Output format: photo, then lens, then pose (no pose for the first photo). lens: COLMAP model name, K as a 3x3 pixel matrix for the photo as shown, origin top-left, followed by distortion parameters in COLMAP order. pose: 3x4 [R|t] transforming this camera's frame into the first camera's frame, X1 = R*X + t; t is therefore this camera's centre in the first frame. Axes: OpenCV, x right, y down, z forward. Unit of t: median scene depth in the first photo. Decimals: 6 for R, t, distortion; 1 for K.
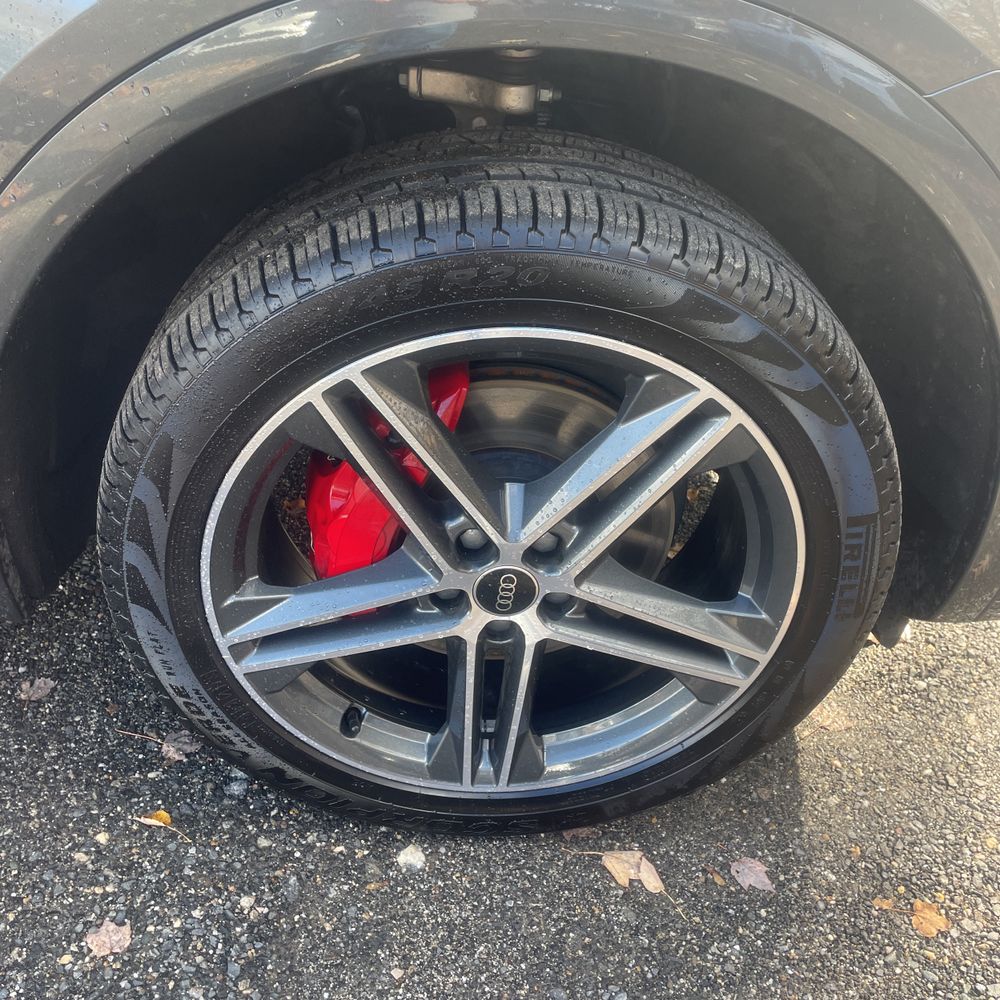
lens RADIAL K [[1007.4, 0, 497.3], [0, 1007.4, 494.3], [0, 0, 1]] dist [0.101202, -0.148074]
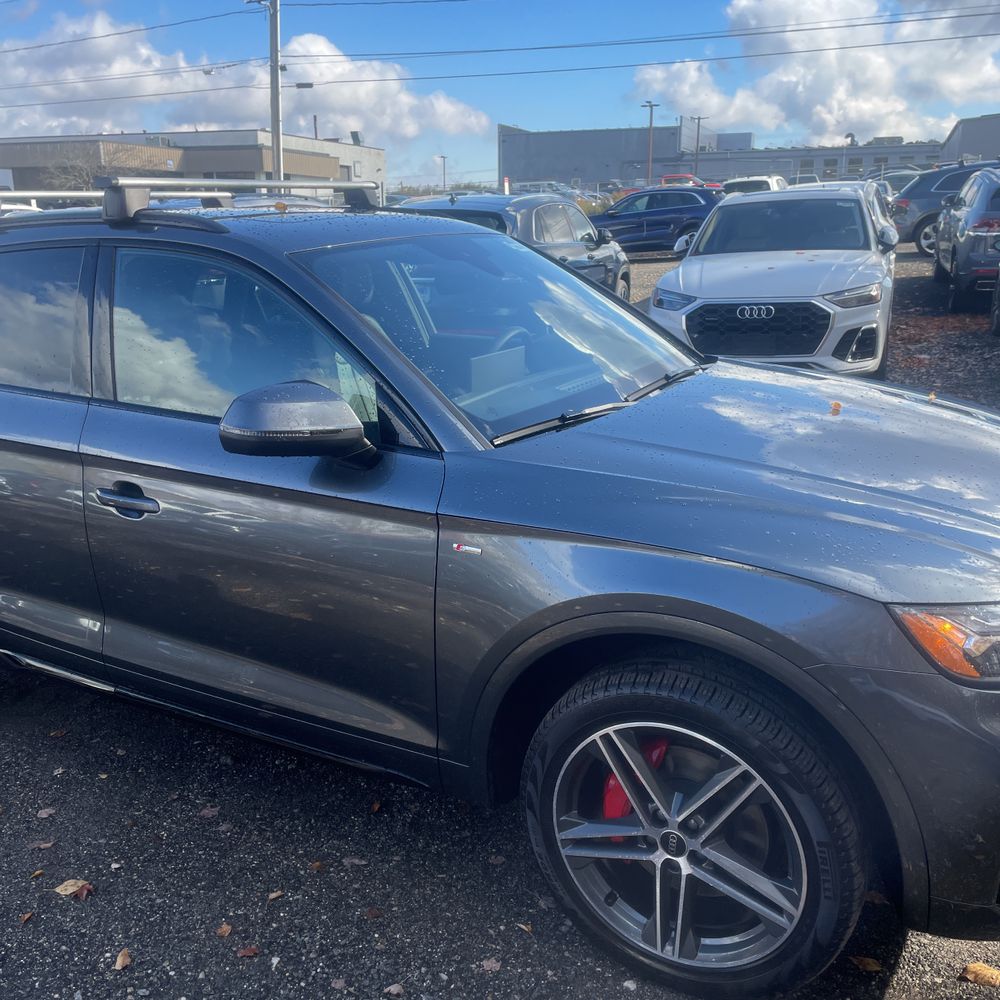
lens RADIAL K [[998.3, 0, 497.3], [0, 998.3, 498.0], [0, 0, 1]] dist [0.085408, -0.111738]
pose [[0.842415, 0.055603, -0.535953, 0.818528], [-0.239390, 0.929728, -0.279819, 0.099980], [0.482732, 0.364026, 0.796527, -1.220956]]
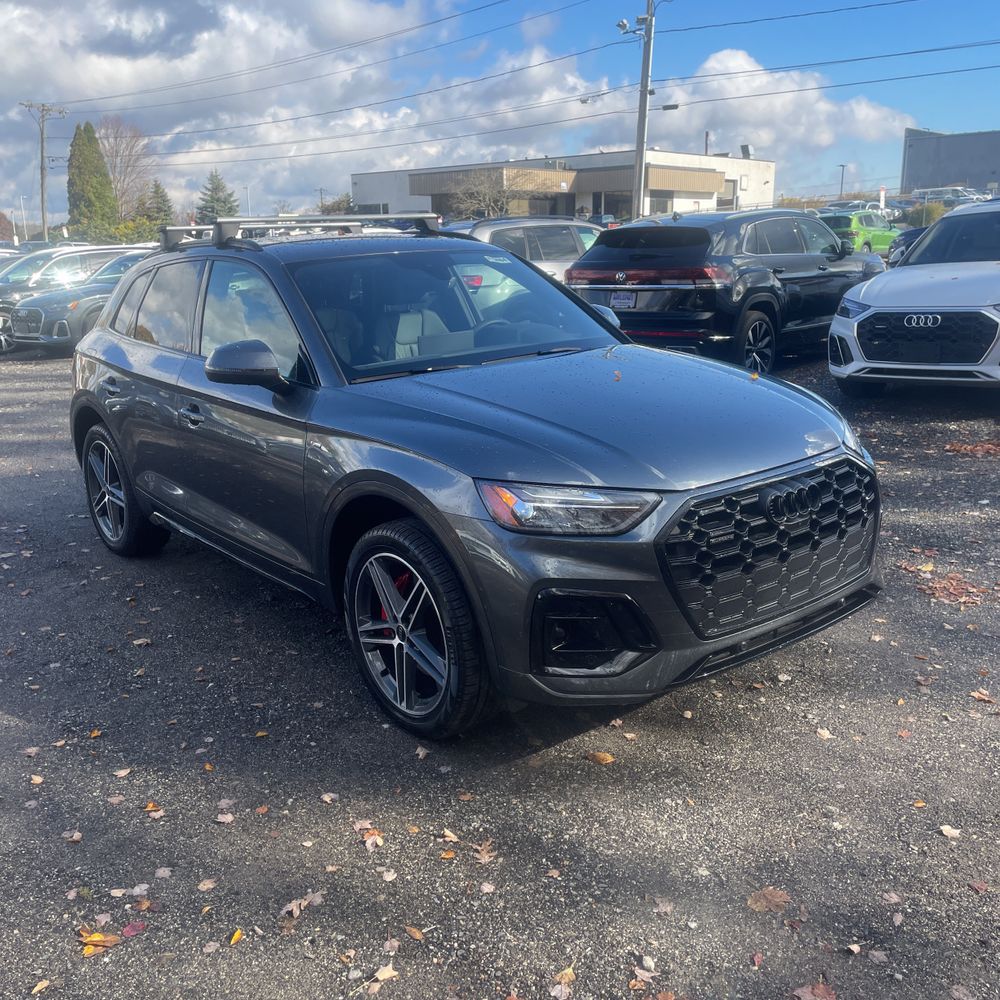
lens RADIAL K [[998.3, 0, 497.3], [0, 998.3, 498.0], [0, 0, 1]] dist [0.085408, -0.111738]
pose [[0.574389, 0.111981, -0.810887, 2.957076], [-0.409250, 0.897196, -0.165991, 0.110708], [0.708937, 0.427199, 0.561168, -0.925909]]
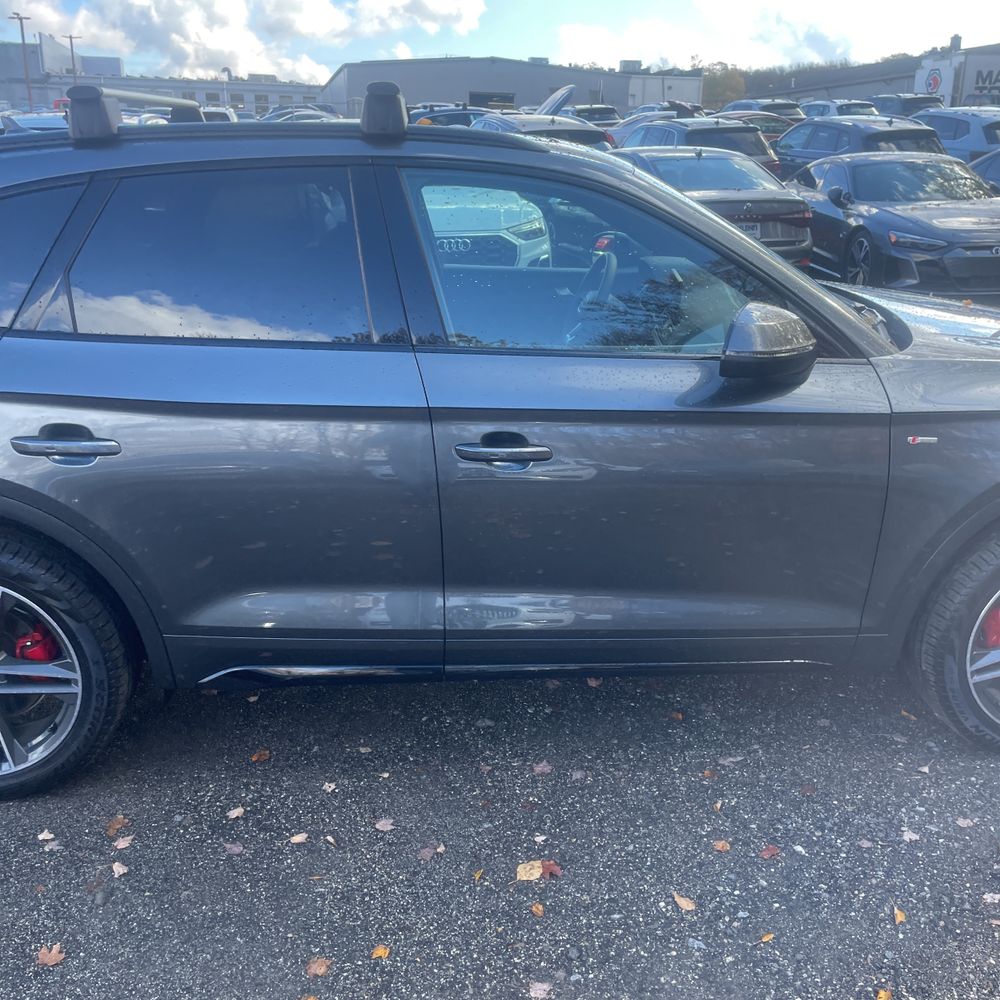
lens RADIAL K [[1006.0, 0, 500.0], [0, 1006.0, 500.0], [0, 0, 1]] dist [0.099057, -0.137635]
pose [[0.997698, -0.067782, 0.001925, -1.545897], [0.065663, 0.958644, -0.276929, 0.392549], [0.016925, 0.276418, 0.960889, -1.903806]]
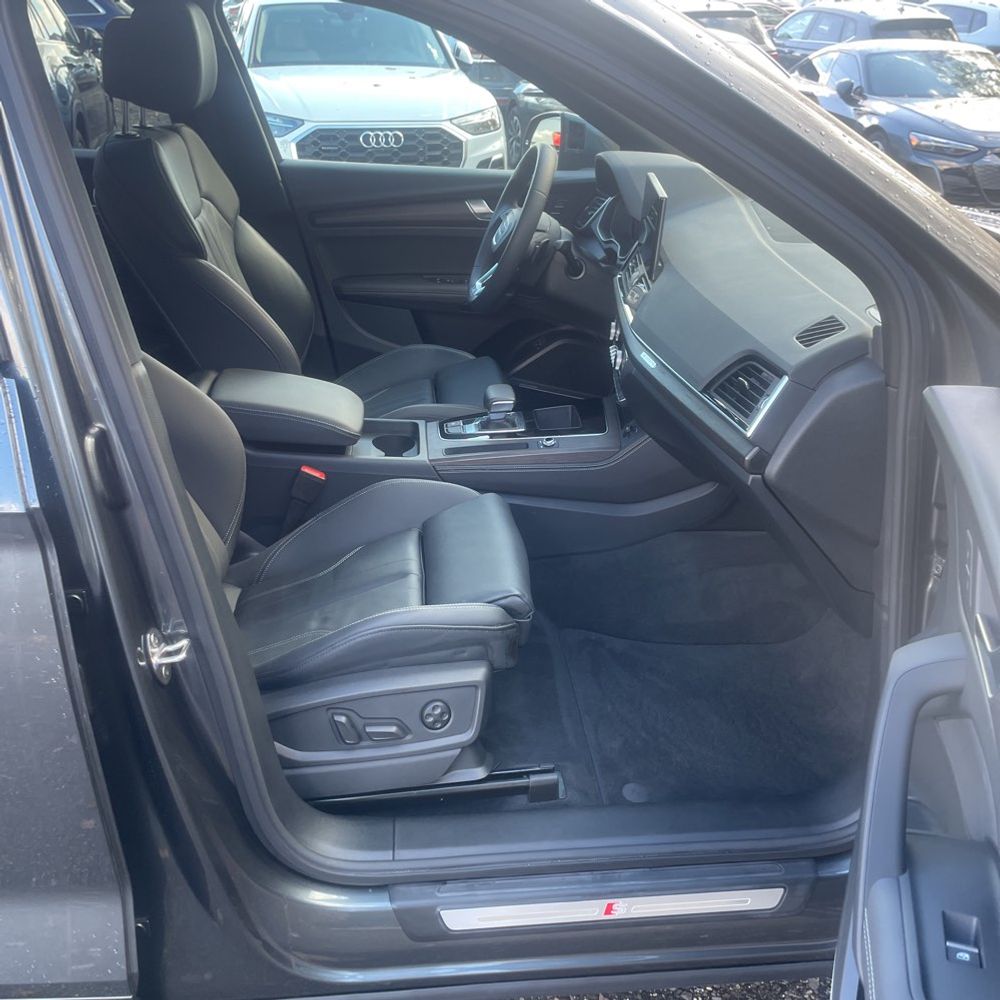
lens RADIAL K [[998.3, 0, 497.3], [0, 998.3, 498.0], [0, 0, 1]] dist [0.085408, -0.111738]
pose [[0.998129, -0.059209, 0.015240, -1.258983], [0.061027, 0.979944, -0.189700, -0.314909], [-0.003702, 0.190276, 0.981724, -0.582624]]
